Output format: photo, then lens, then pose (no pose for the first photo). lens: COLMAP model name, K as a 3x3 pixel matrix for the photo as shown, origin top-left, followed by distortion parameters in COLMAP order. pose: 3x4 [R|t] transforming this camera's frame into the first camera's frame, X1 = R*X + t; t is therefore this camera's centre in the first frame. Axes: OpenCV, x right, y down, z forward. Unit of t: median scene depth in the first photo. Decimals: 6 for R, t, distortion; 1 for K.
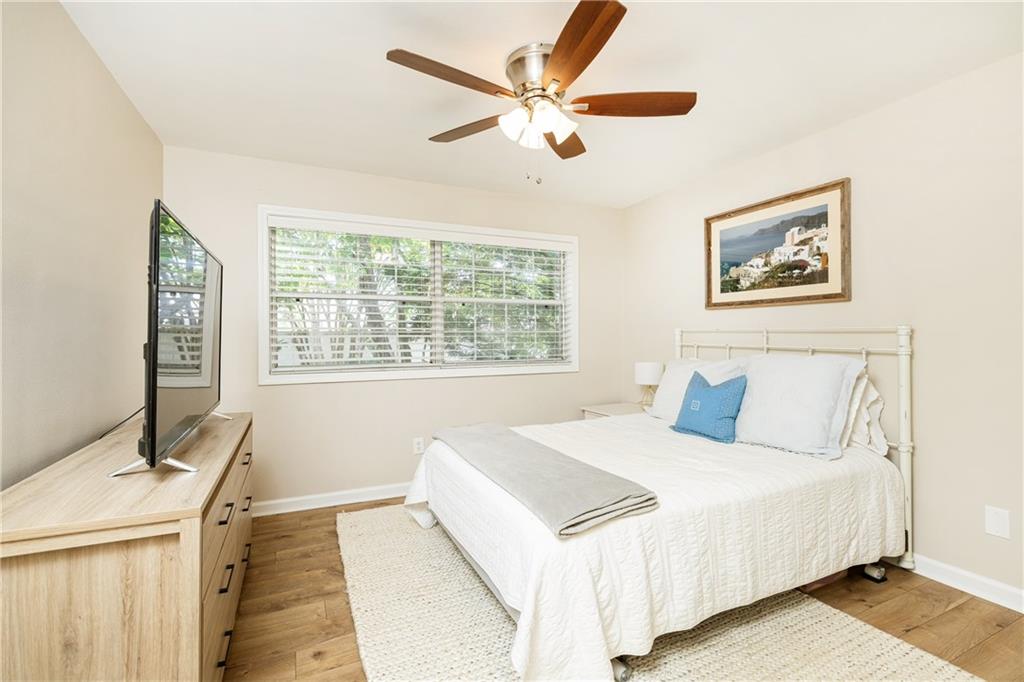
lens RADIAL K [[454.2, 0, 511.4], [0, 454.2, 336.8], [0, 0, 1]] dist [-0.003074, -0.000257]
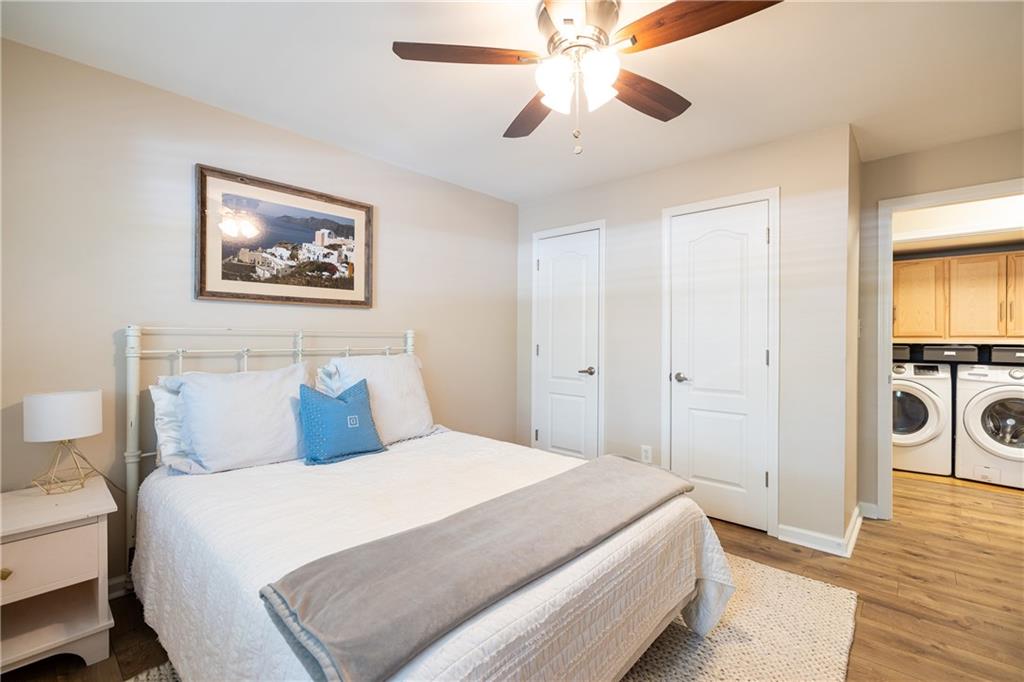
lens RADIAL K [[454.2, 0, 512.8], [0, 454.2, 338.3], [0, 0, 1]] dist [-0.003074, -0.000257]
pose [[-0.388467, -0.005919, 0.921444, -0.455405], [0.001145, 0.999975, 0.006907, -0.007564], [-0.921462, 0.003738, -0.388451, 1.006375]]
